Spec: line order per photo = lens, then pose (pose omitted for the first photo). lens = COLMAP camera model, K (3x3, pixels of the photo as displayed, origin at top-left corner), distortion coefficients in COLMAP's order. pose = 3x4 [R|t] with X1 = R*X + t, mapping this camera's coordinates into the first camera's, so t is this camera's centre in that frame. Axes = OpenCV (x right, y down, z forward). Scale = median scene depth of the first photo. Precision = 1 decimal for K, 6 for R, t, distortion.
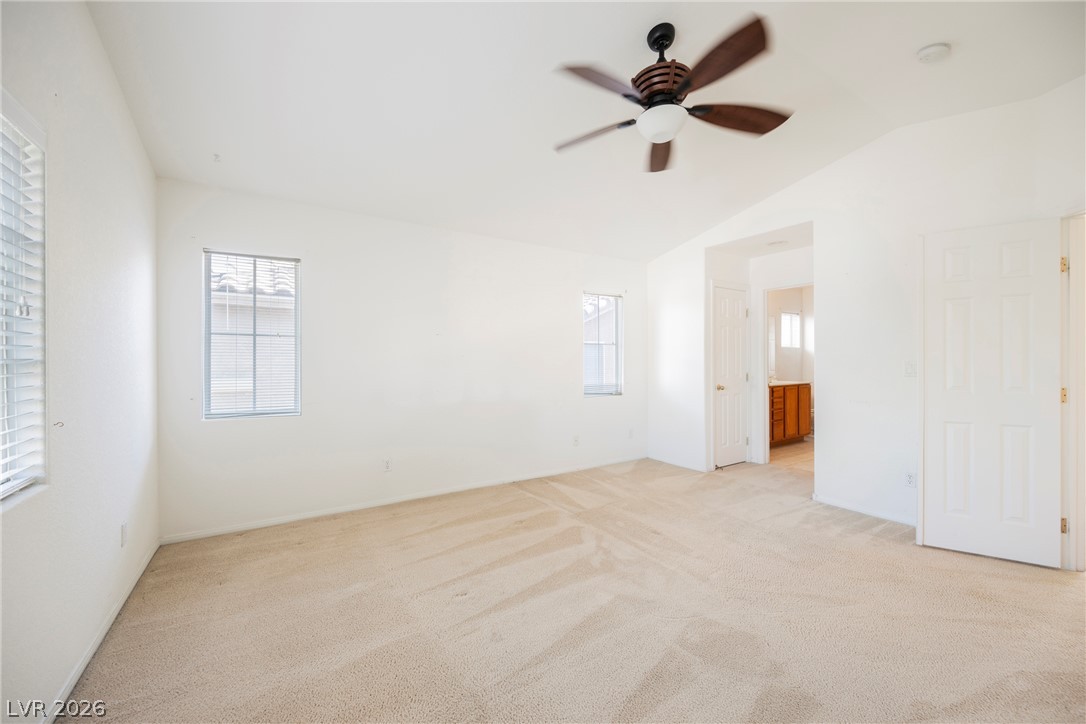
lens RADIAL K [[431.6, 0, 544.7], [0, 431.6, 365.0], [0, 0, 1]] dist [0.001049, 0.000047]
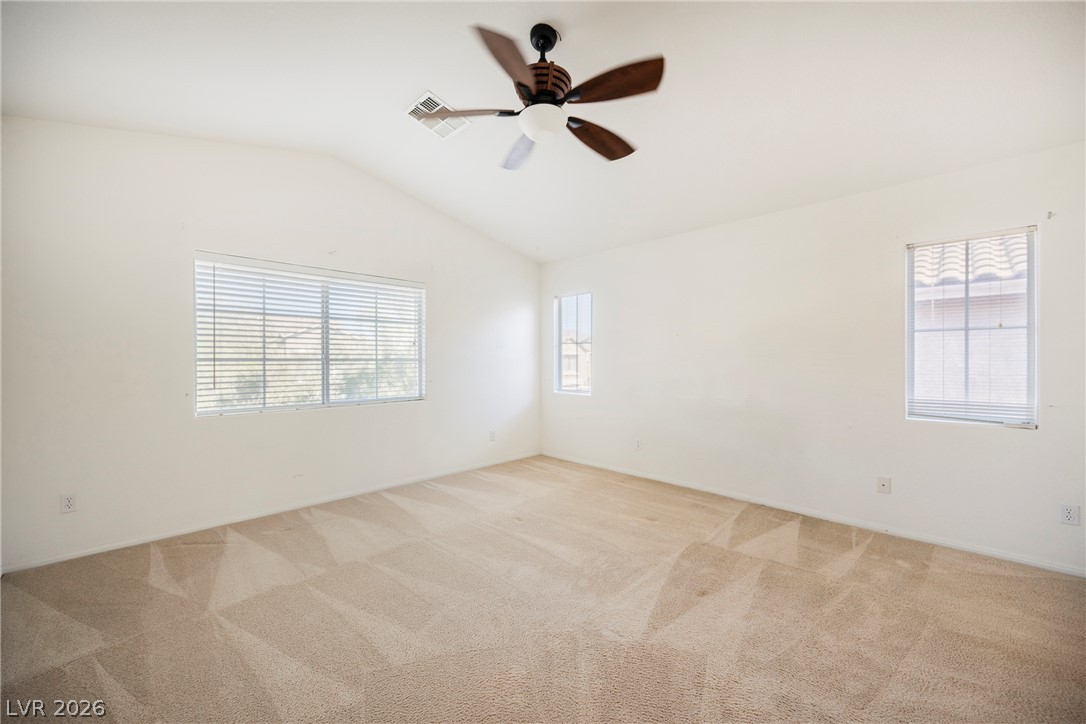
lens RADIAL K [[422.3, 0, 545.5], [0, 422.3, 361.2], [0, 0, 1]] dist [0.000319, 0.000141]
pose [[0.185702, 0.000450, -0.982606, 0.663523], [-0.005676, 0.999984, -0.000615, -0.006078], [0.982590, 0.005692, 0.185702, 0.434231]]
